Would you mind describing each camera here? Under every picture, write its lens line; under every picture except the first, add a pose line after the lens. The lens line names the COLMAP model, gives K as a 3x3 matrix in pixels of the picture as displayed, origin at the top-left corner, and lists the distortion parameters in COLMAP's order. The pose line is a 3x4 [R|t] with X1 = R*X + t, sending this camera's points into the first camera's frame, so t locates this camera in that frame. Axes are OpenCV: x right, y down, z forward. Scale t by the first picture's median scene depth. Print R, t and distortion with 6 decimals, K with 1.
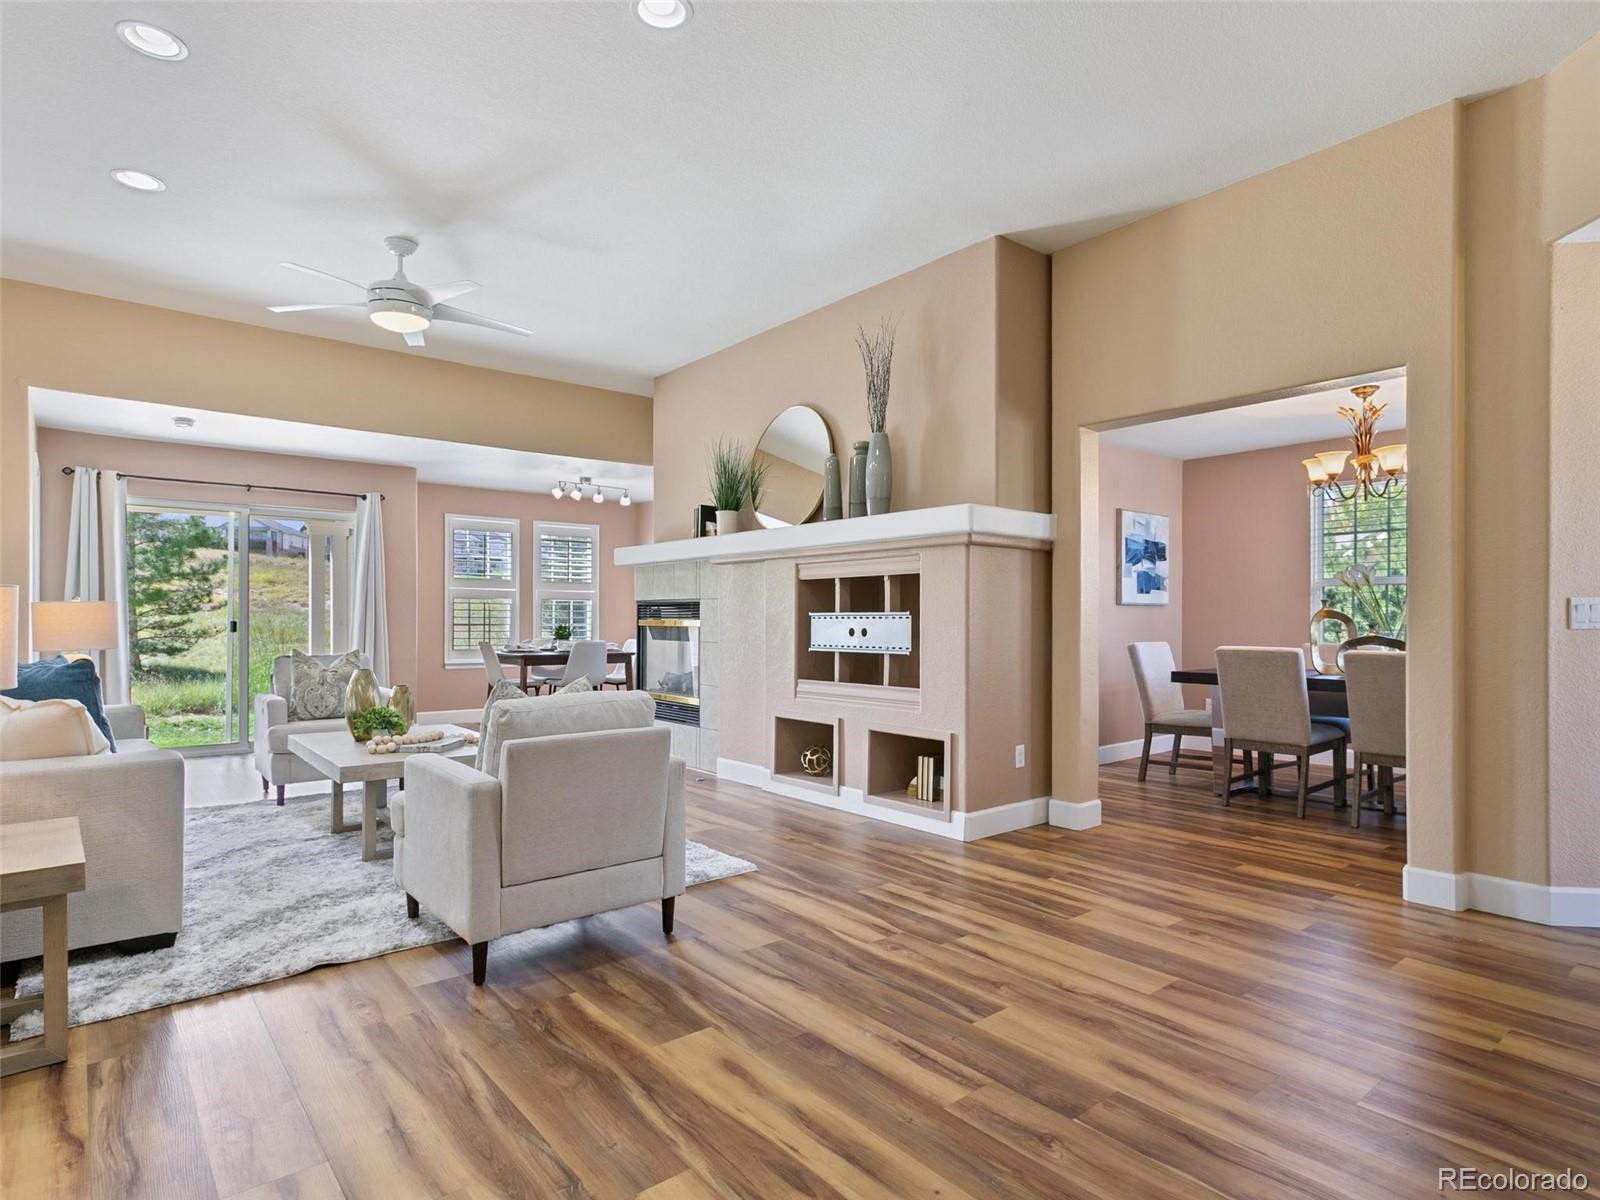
lens RADIAL K [[871.7, 0, 795.6], [0, 871.7, 620.5], [0, 0, 1]] dist [0.000093, 0.000969]
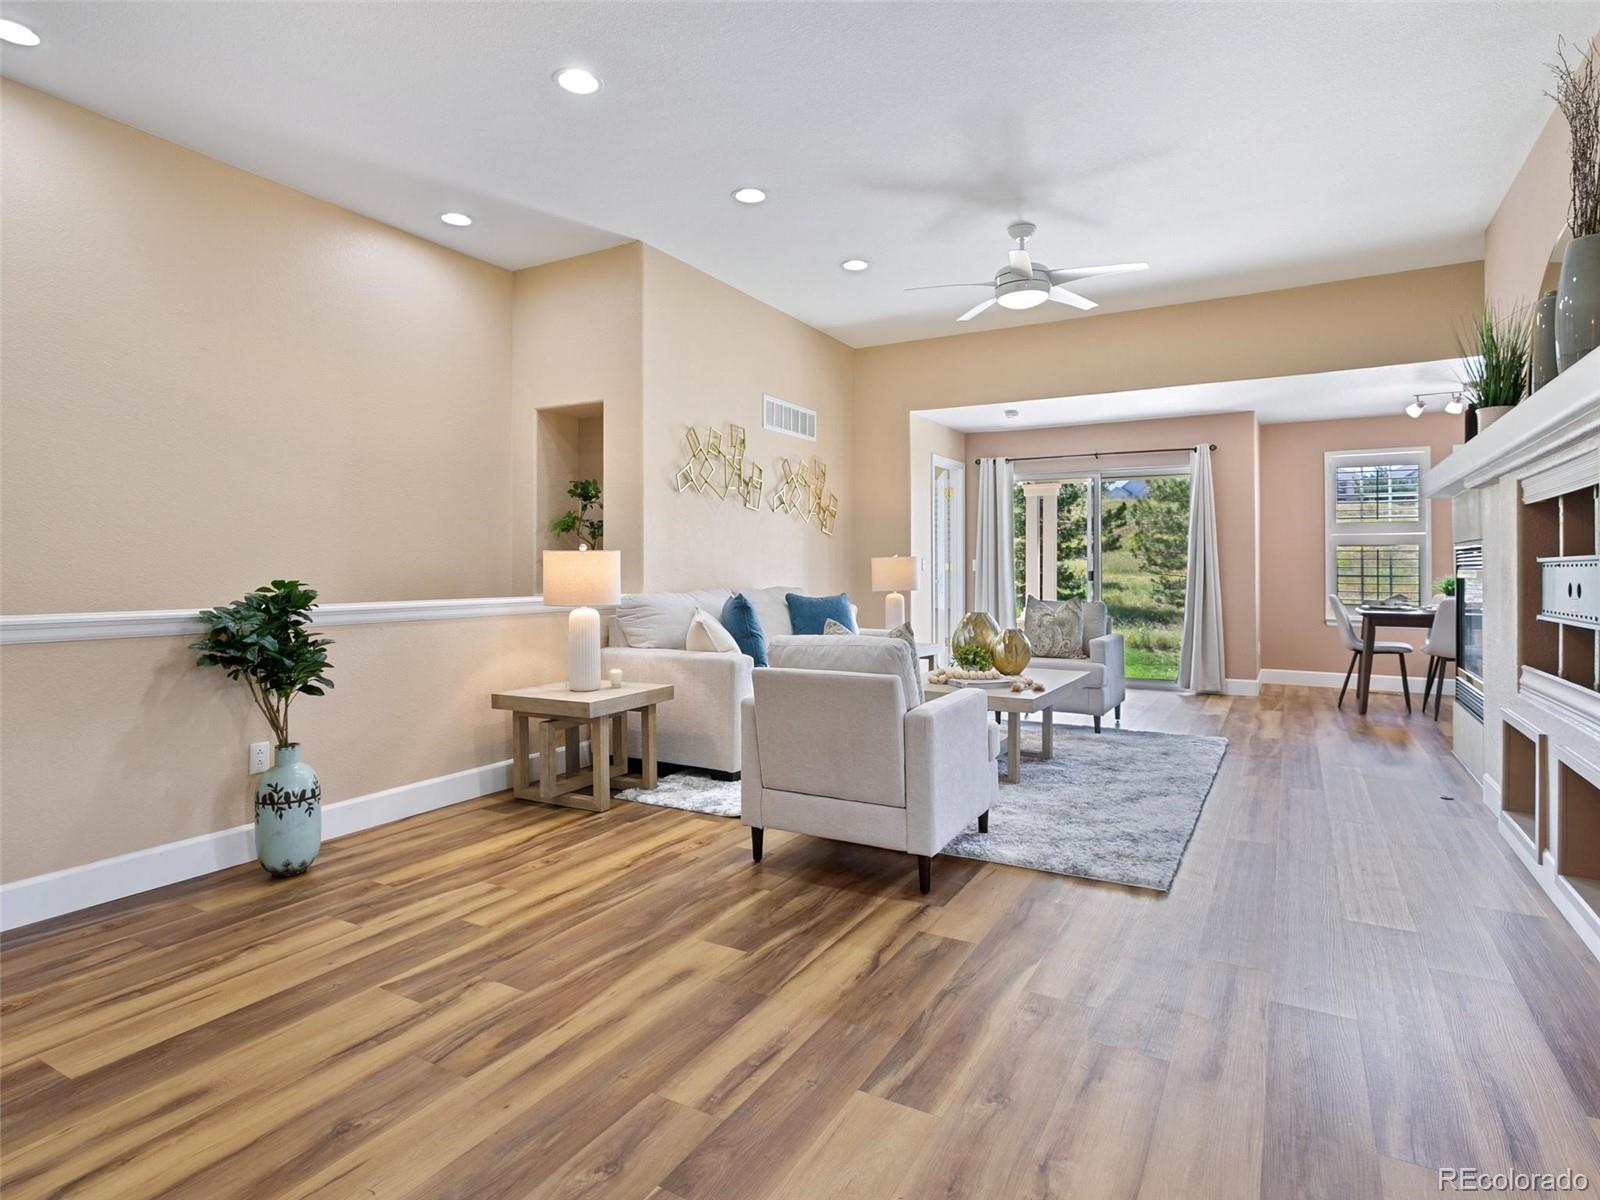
lens RADIAL K [[869.6, 0, 799.3], [0, 869.6, 554.5], [0, 0, 1]] dist [0.001001, 0.000024]
pose [[0.355081, -0.017429, -0.934673, 0.645877], [-0.001673, 0.999813, -0.019280, 0.002639], [0.934834, 0.008410, 0.354986, 0.477308]]
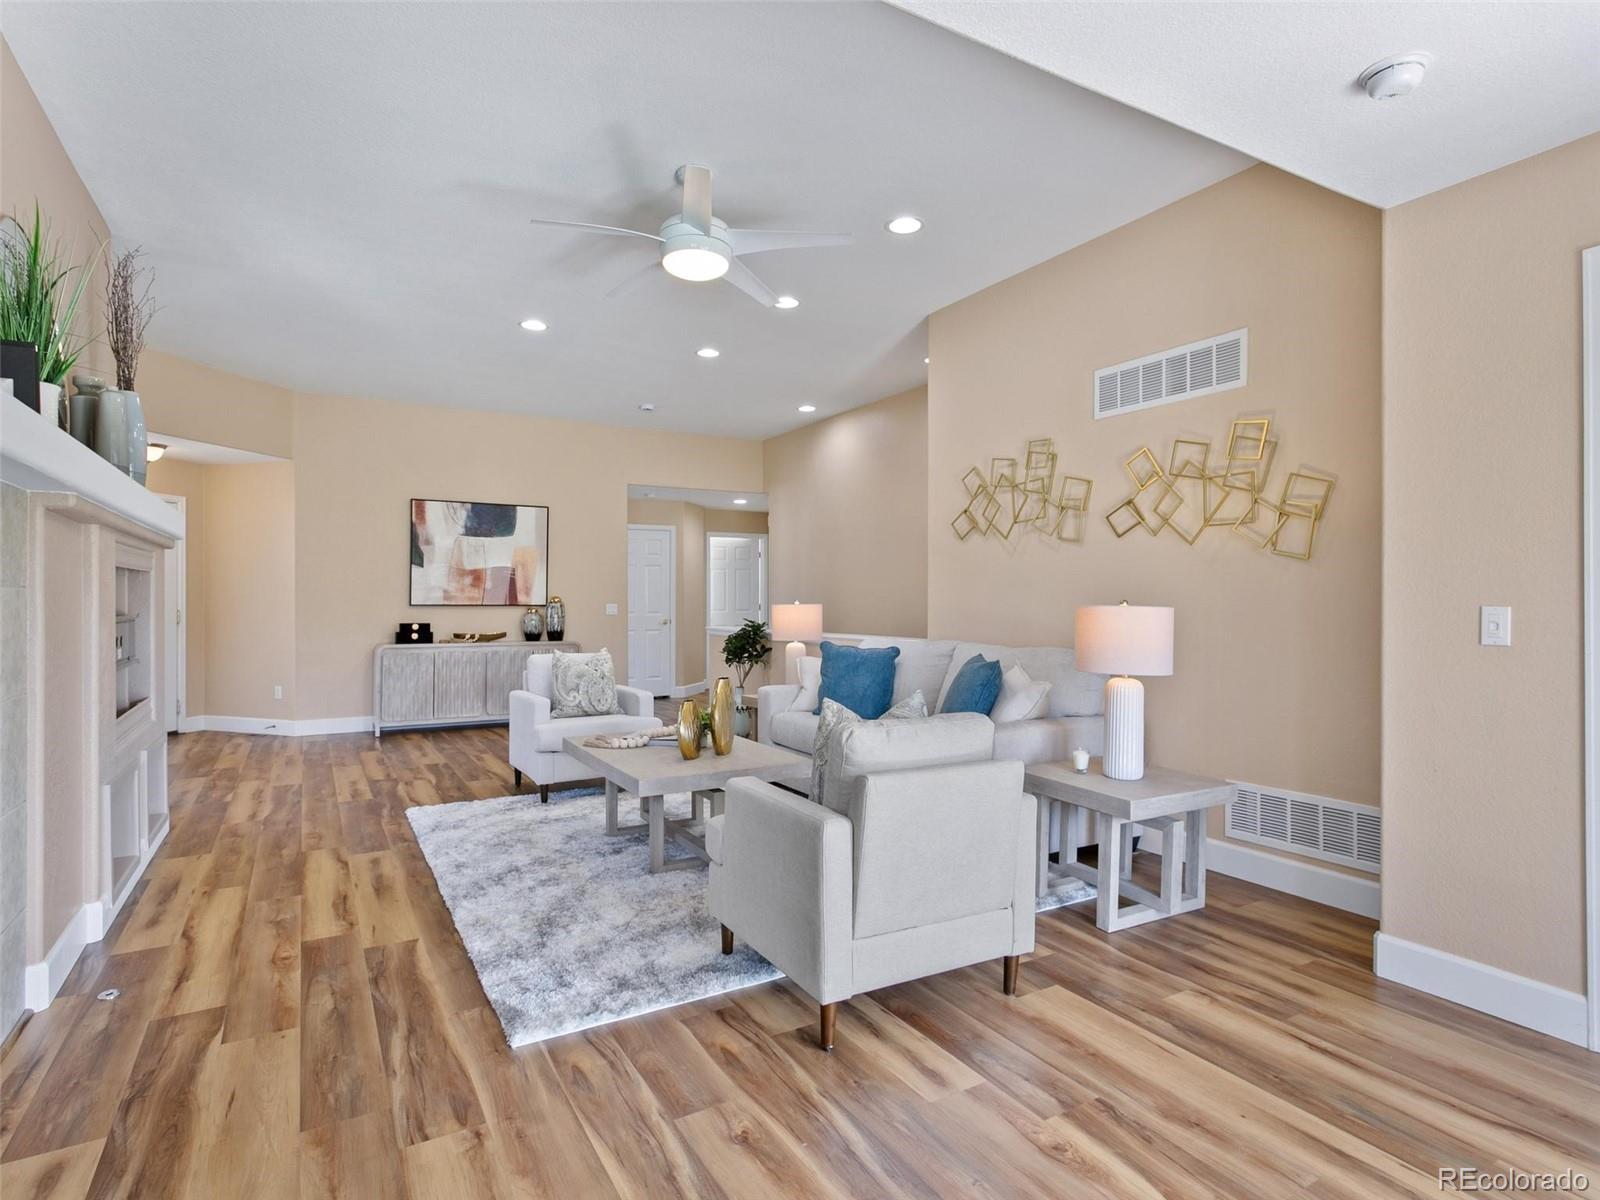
lens RADIAL K [[861.3, 0, 798.3], [0, 861.3, 576.5], [0, 0, 1]] dist [0.000217, 0.000794]
pose [[-0.985755, 0.001188, 0.168186, -0.944724], [-0.002672, 0.999738, -0.022726, -0.041802], [-0.168169, -0.022852, -0.985493, 2.457100]]
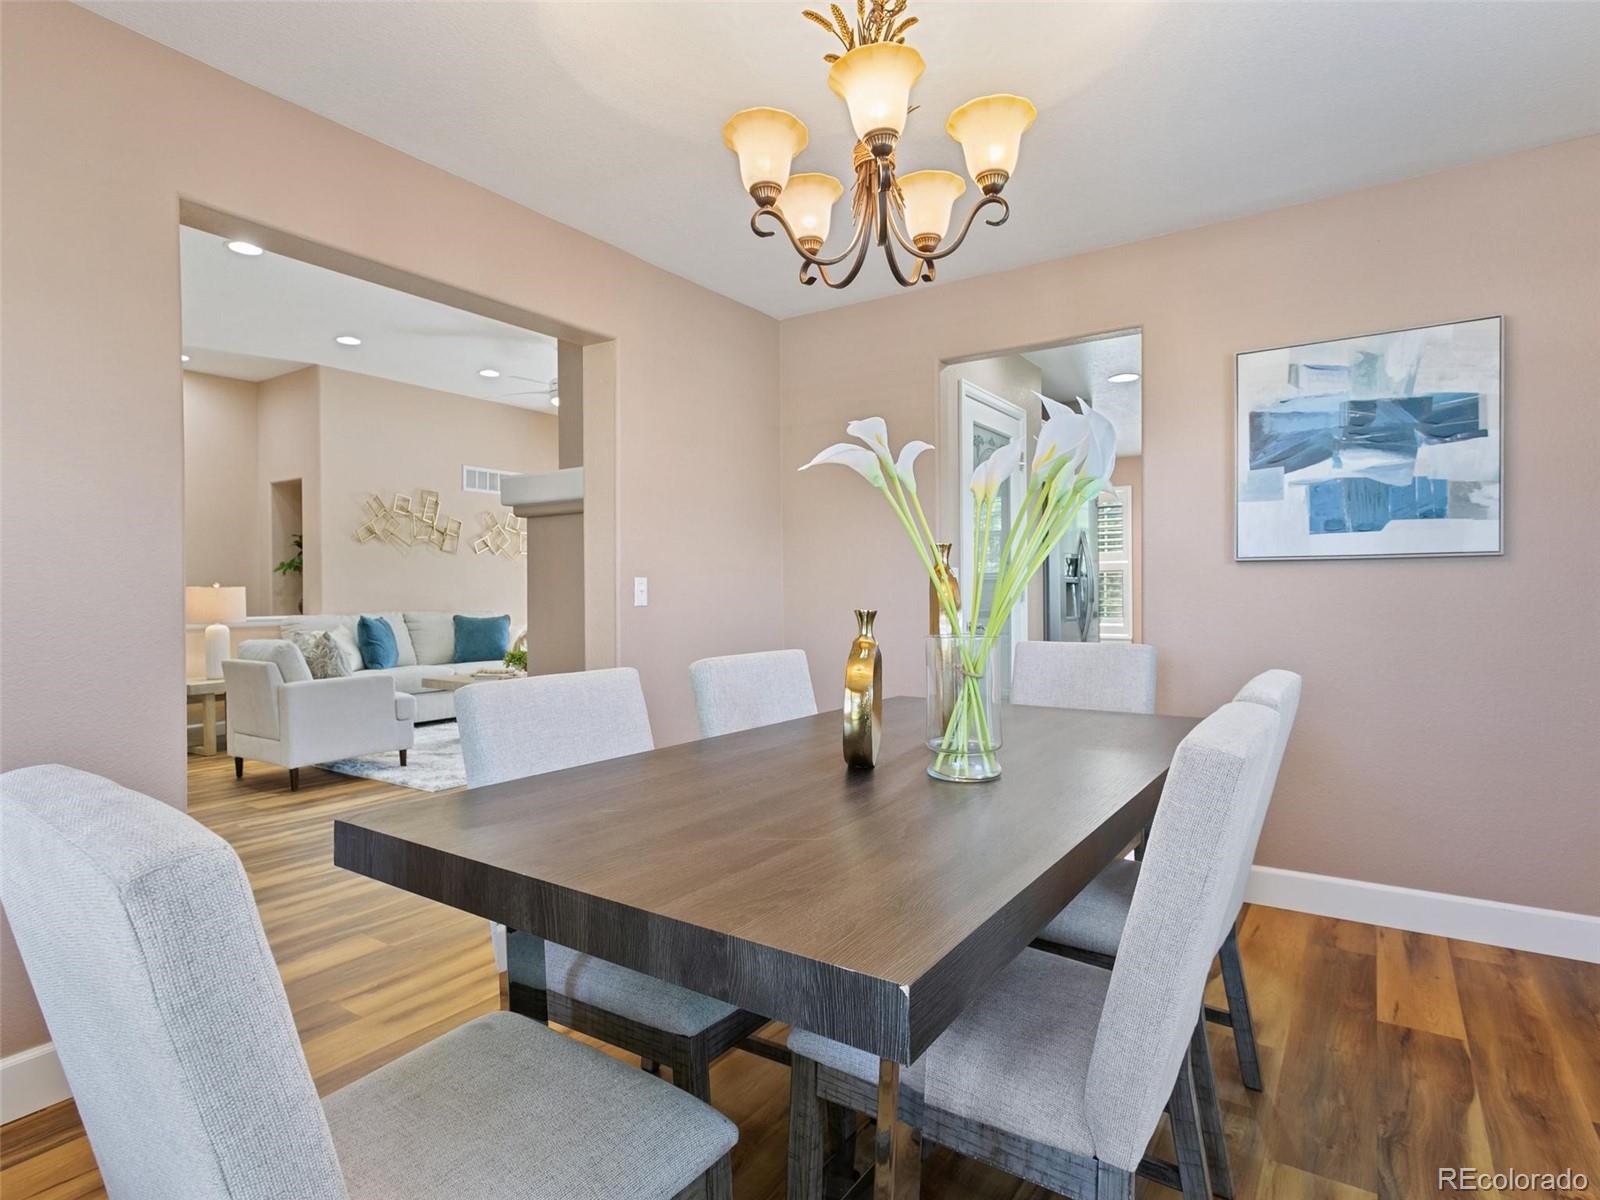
lens RADIAL K [[850.1, 0, 802.7], [0, 850.1, 593.3], [0, 0, 1]] dist [-0.000173, 0.000314]
pose [[0.284151, -0.002593, -0.958776, 1.499792], [0.004913, 0.999987, -0.001249, -0.004616], [0.958767, -0.004355, 0.284160, 1.327419]]
